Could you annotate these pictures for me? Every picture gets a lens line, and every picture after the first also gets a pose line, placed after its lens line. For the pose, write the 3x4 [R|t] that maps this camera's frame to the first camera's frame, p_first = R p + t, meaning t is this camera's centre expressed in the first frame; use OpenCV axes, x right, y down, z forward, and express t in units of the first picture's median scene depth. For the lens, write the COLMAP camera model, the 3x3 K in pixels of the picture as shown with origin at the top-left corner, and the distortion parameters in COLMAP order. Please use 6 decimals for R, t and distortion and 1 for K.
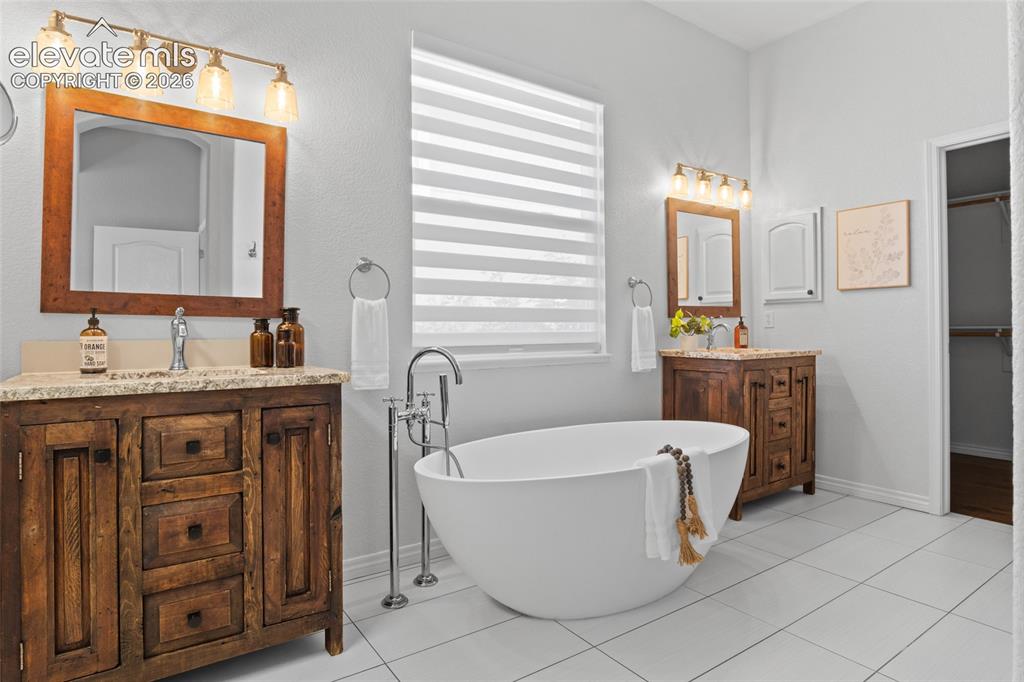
lens RADIAL K [[561.1, 0, 510.5], [0, 561.1, 332.2], [0, 0, 1]] dist [-0.028525, 0.002262]
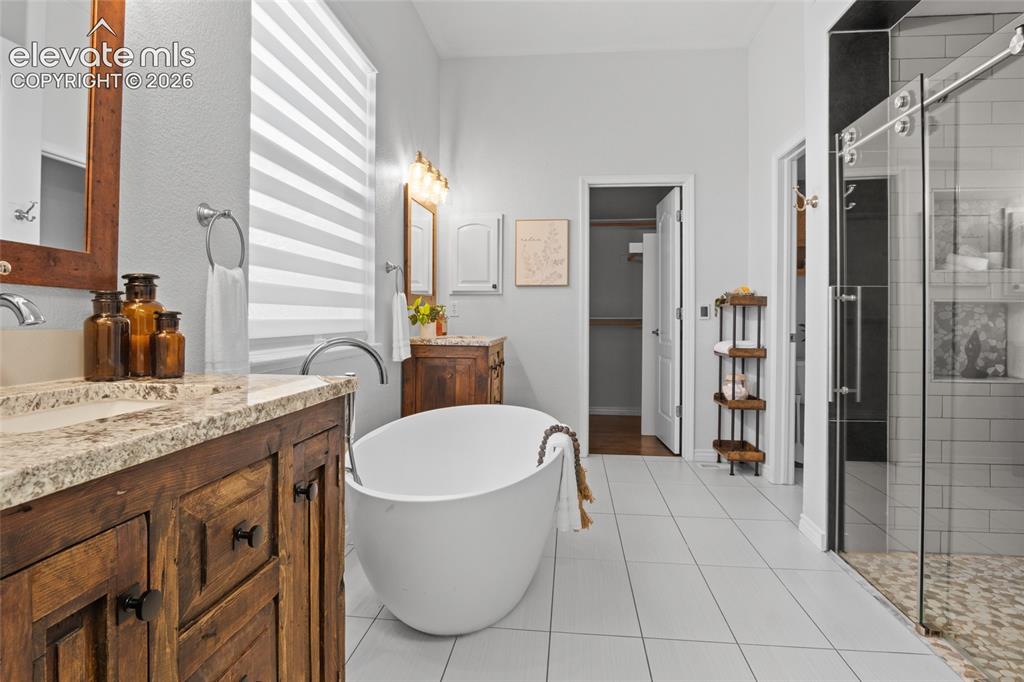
lens RADIAL K [[561.1, 0, 510.5], [0, 561.1, 332.2], [0, 0, 1]] dist [-0.028525, 0.002262]
pose [[0.684548, -0.008775, 0.728915, -0.348388], [-0.006904, 0.999805, 0.018521, 0.001942], [-0.728935, -0.017711, 0.684354, 0.206492]]
